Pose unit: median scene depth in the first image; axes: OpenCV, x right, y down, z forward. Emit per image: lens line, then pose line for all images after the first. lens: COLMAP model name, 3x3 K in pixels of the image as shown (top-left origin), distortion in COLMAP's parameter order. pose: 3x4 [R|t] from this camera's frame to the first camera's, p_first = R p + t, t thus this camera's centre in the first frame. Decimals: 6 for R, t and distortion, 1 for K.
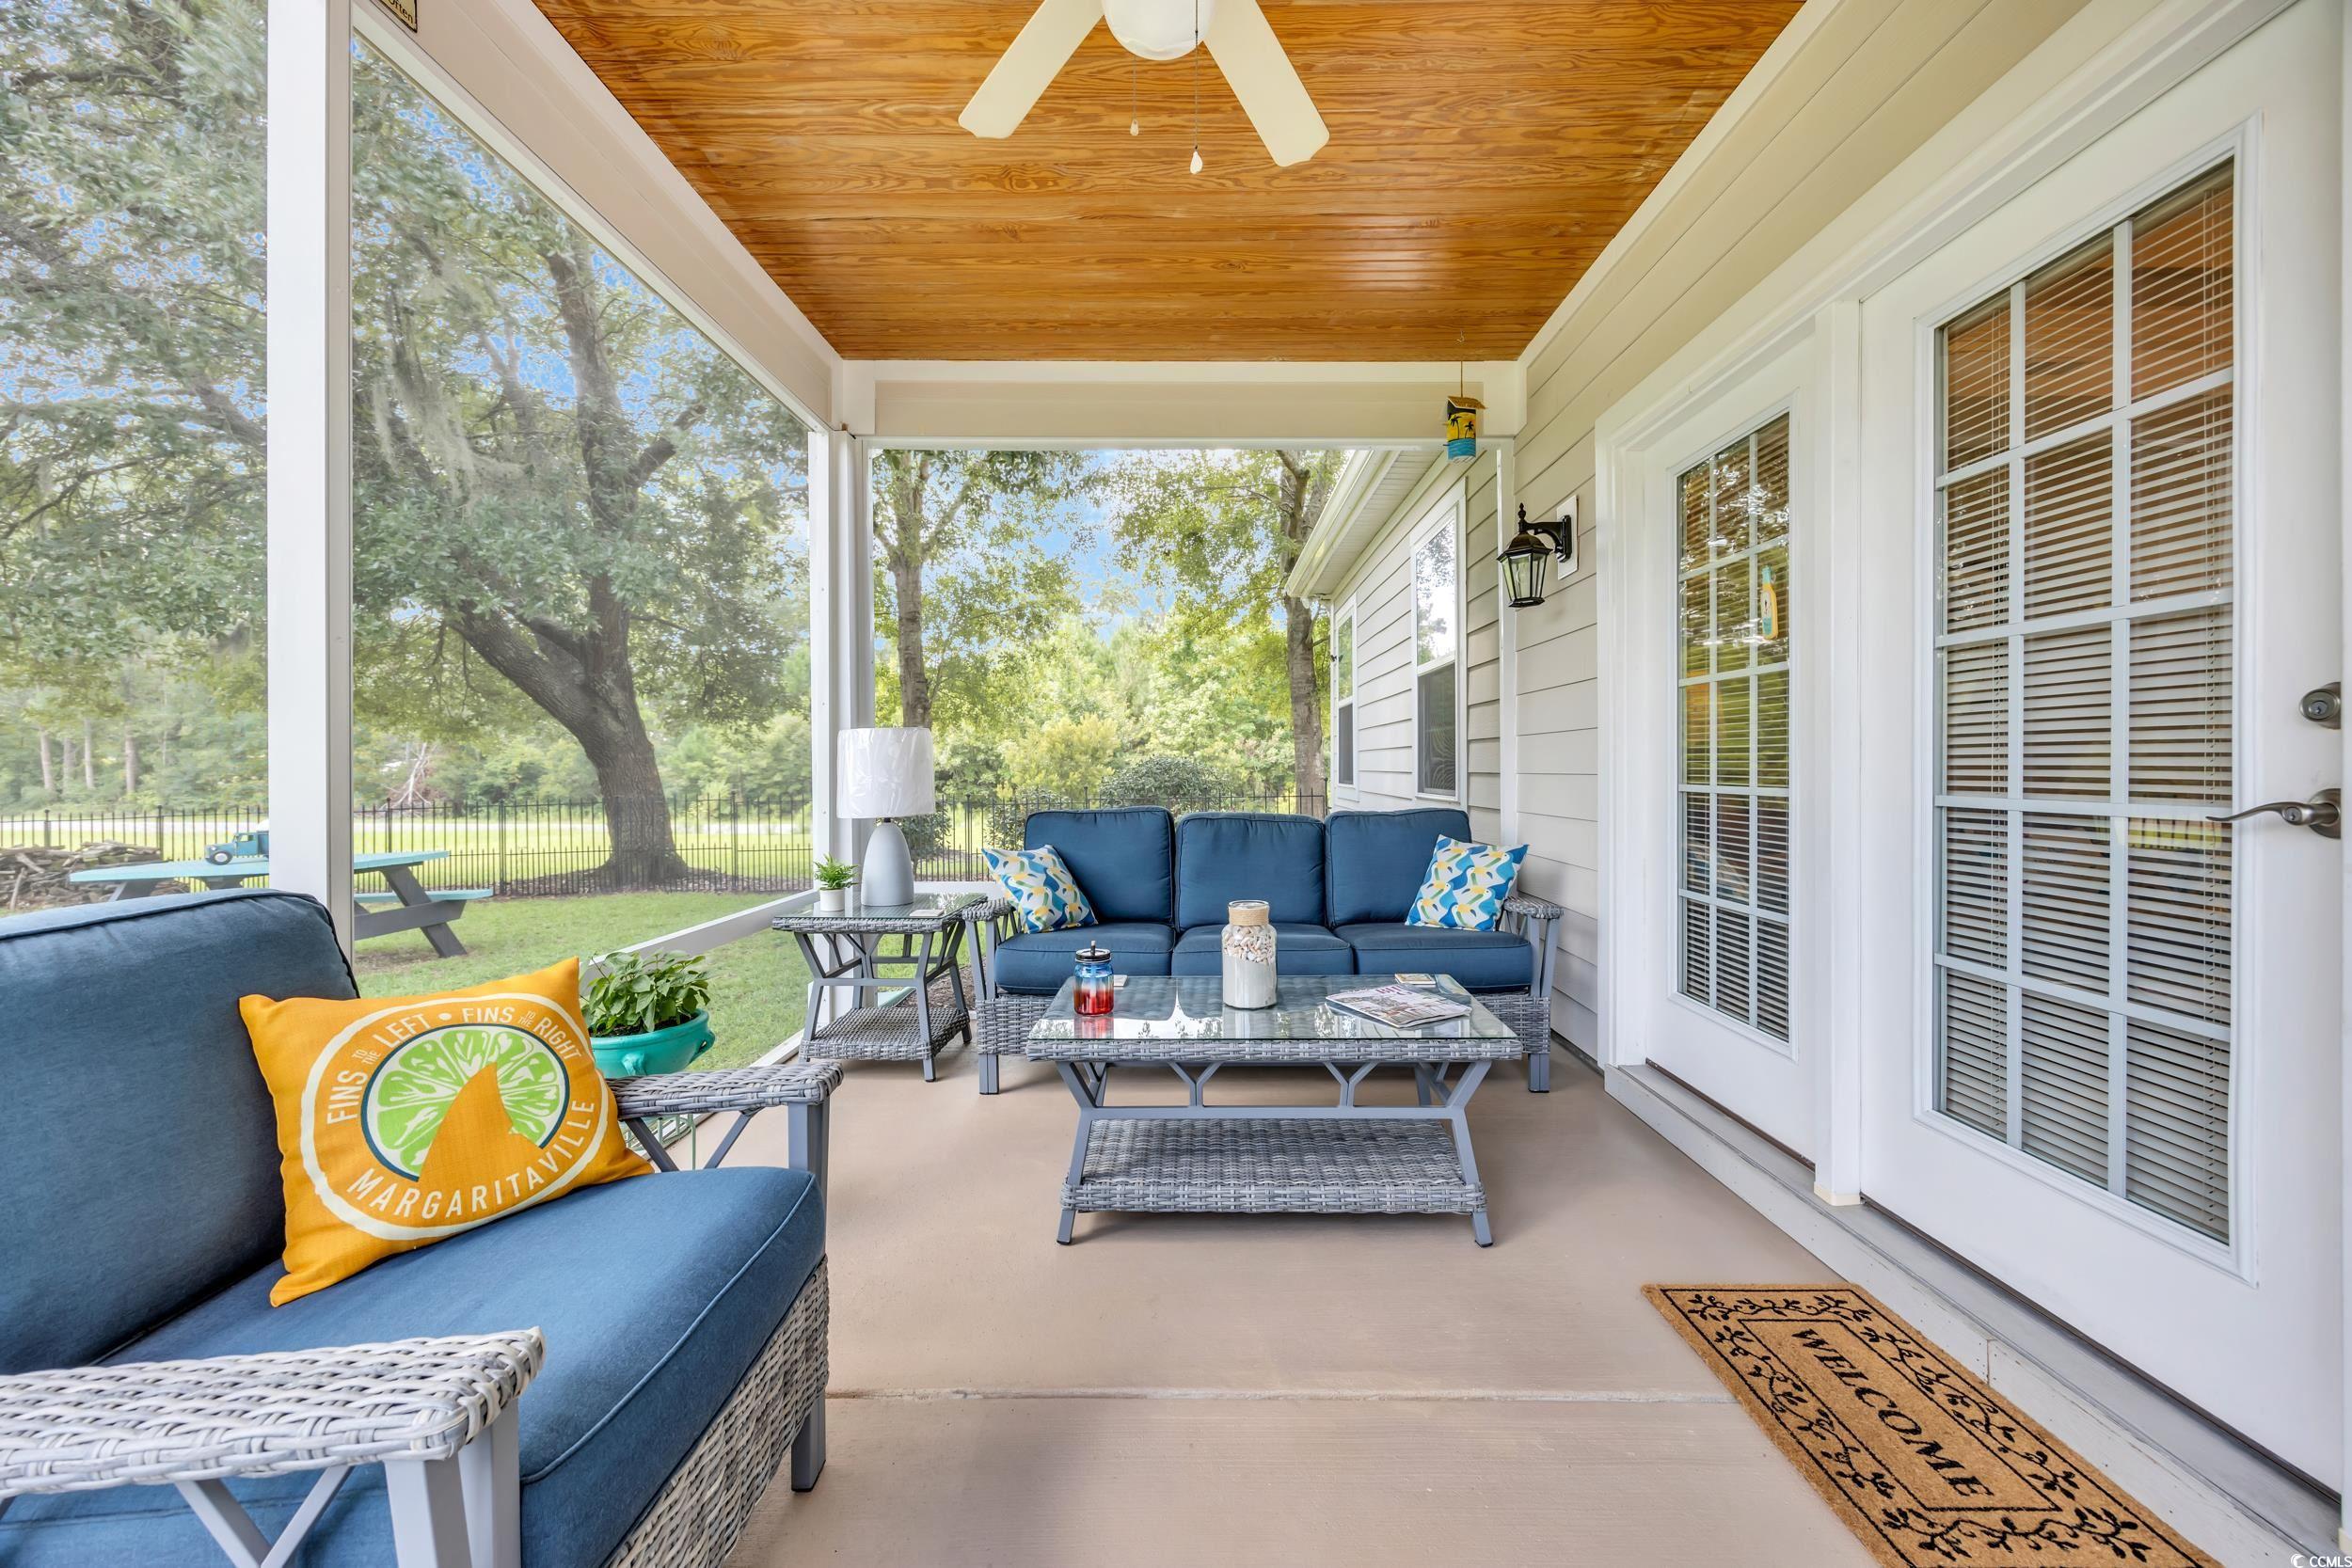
lens RADIAL K [[905.4, 0, 1175.8], [0, 905.4, 776.7], [0, 0, 1]] dist [-0.003415, 0.000333]
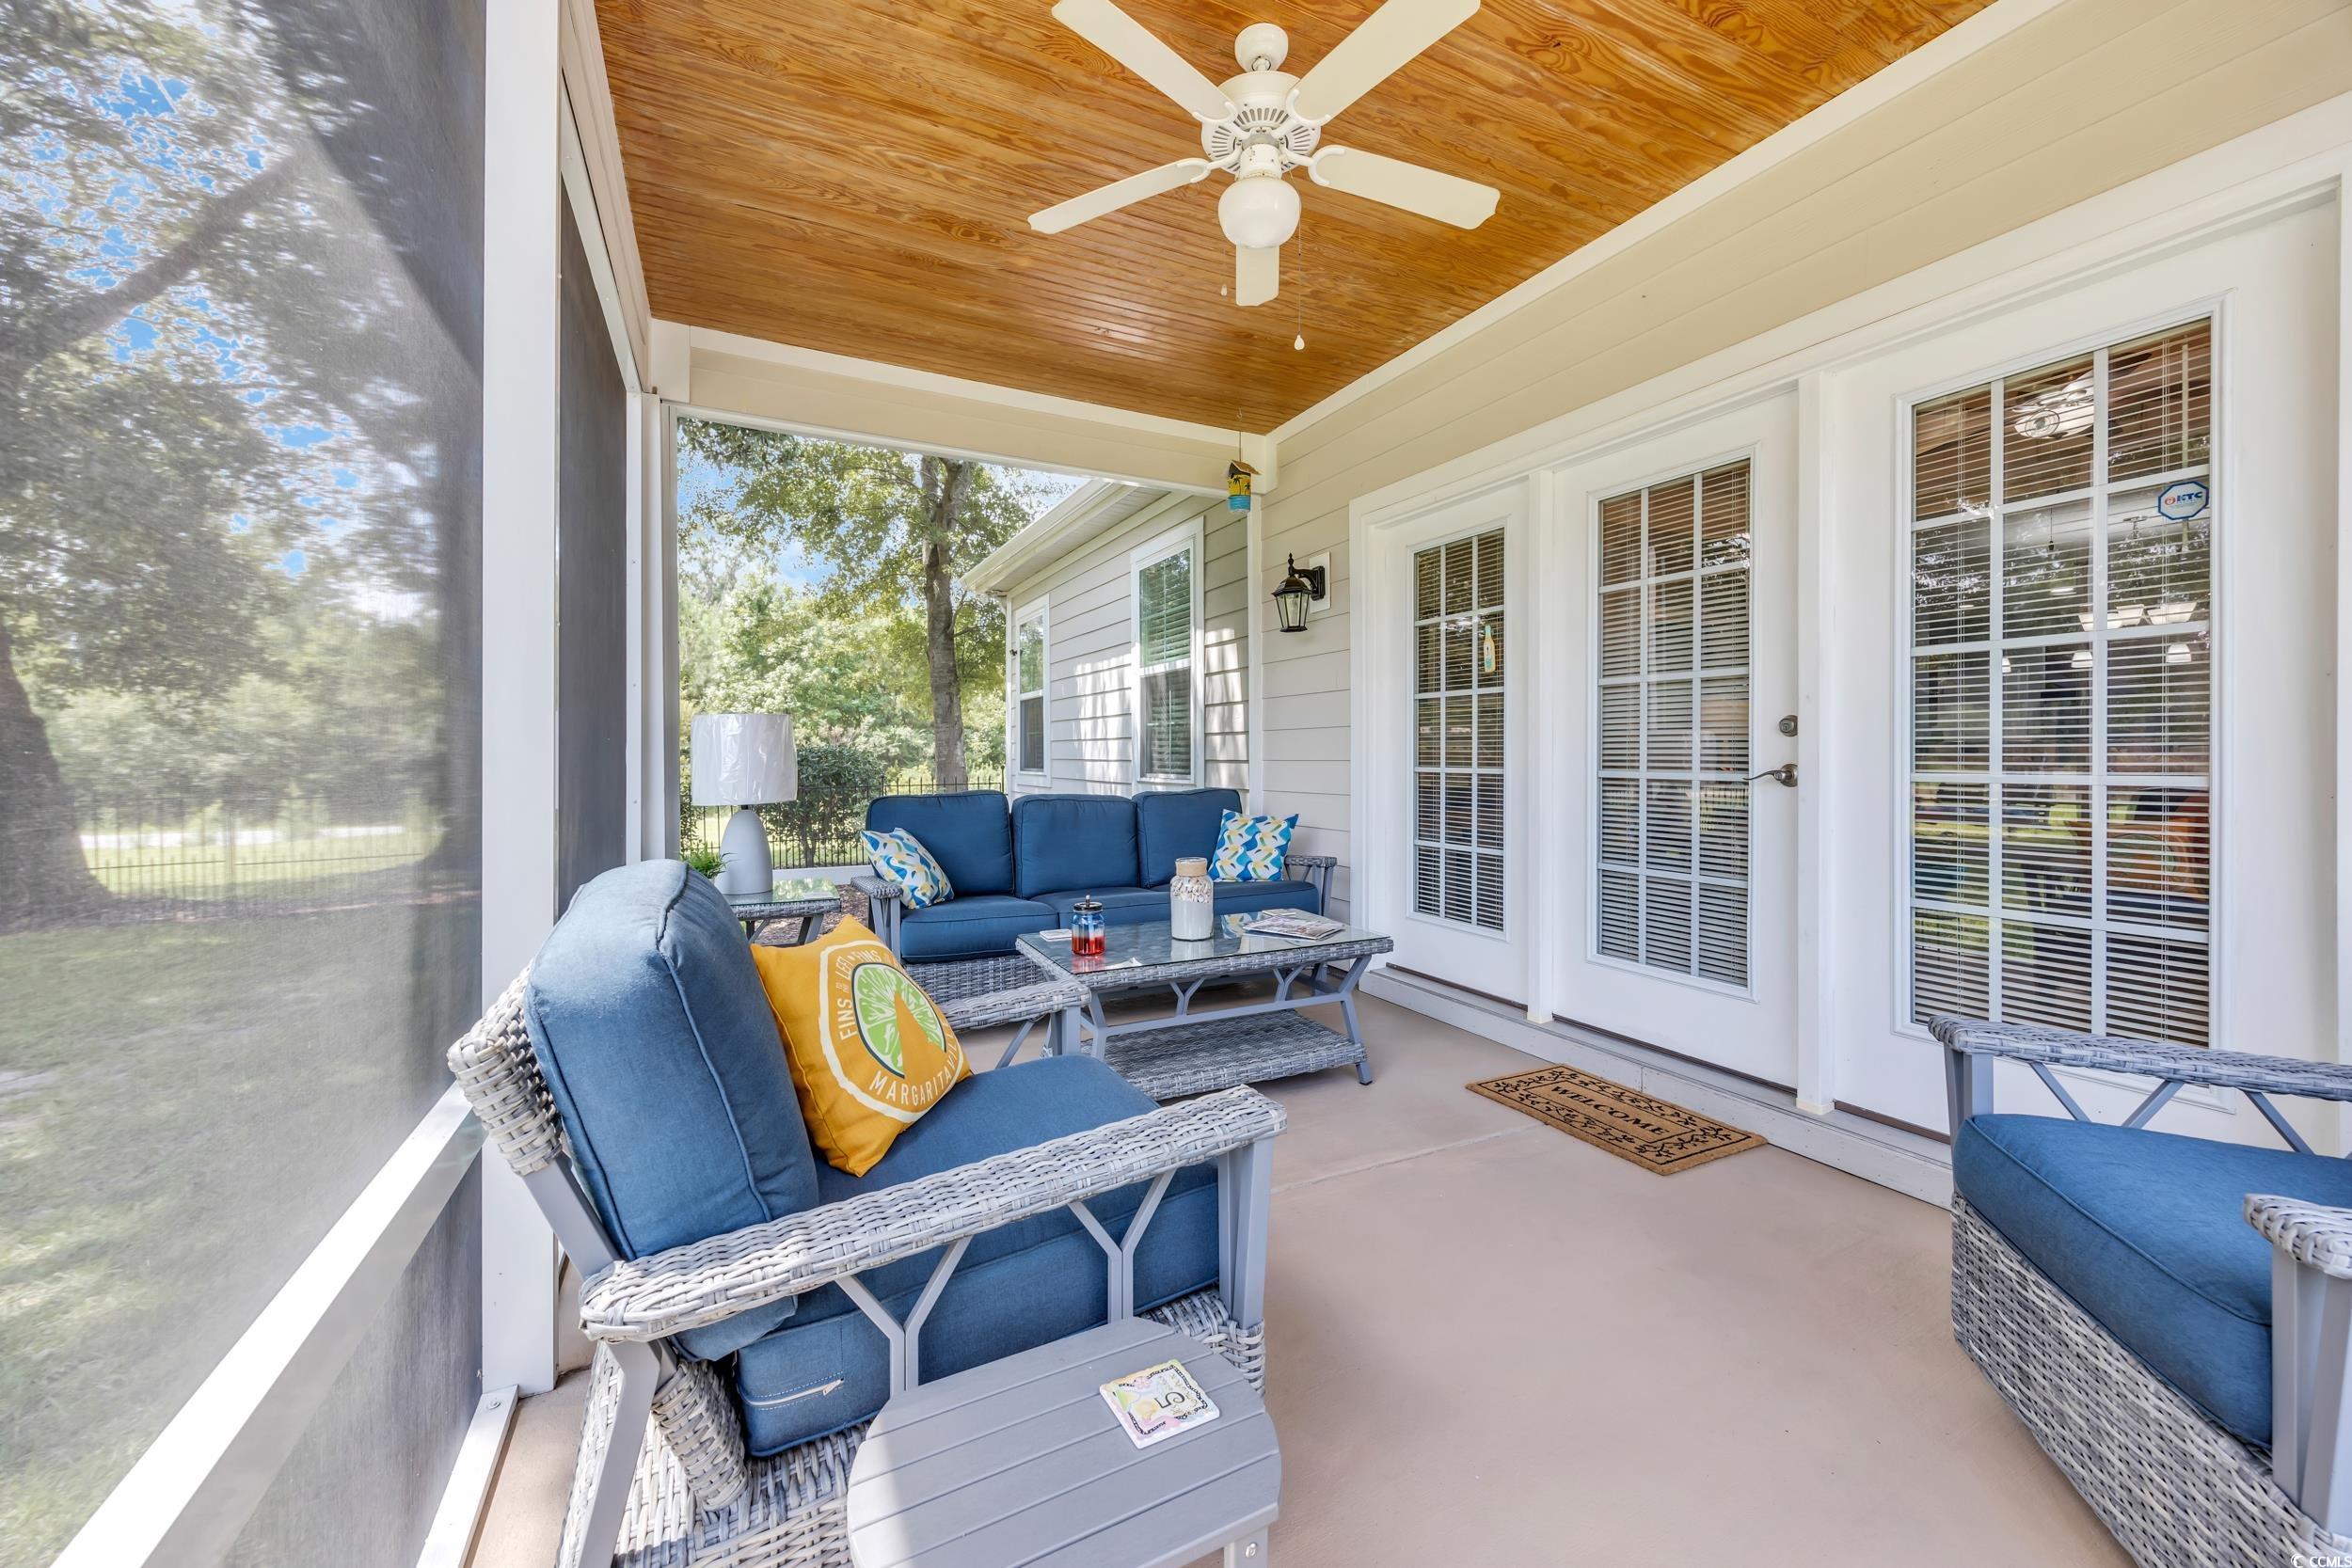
lens RADIAL K [[905.4, 0, 1191.2], [0, 905.4, 767.2], [0, 0, 1]] dist [-0.003415, 0.000333]
pose [[0.890552, -0.003547, 0.454868, -0.503983], [0.002976, 0.999994, 0.001973, 0.005690], [-0.454872, -0.000403, 0.890557, -0.146984]]
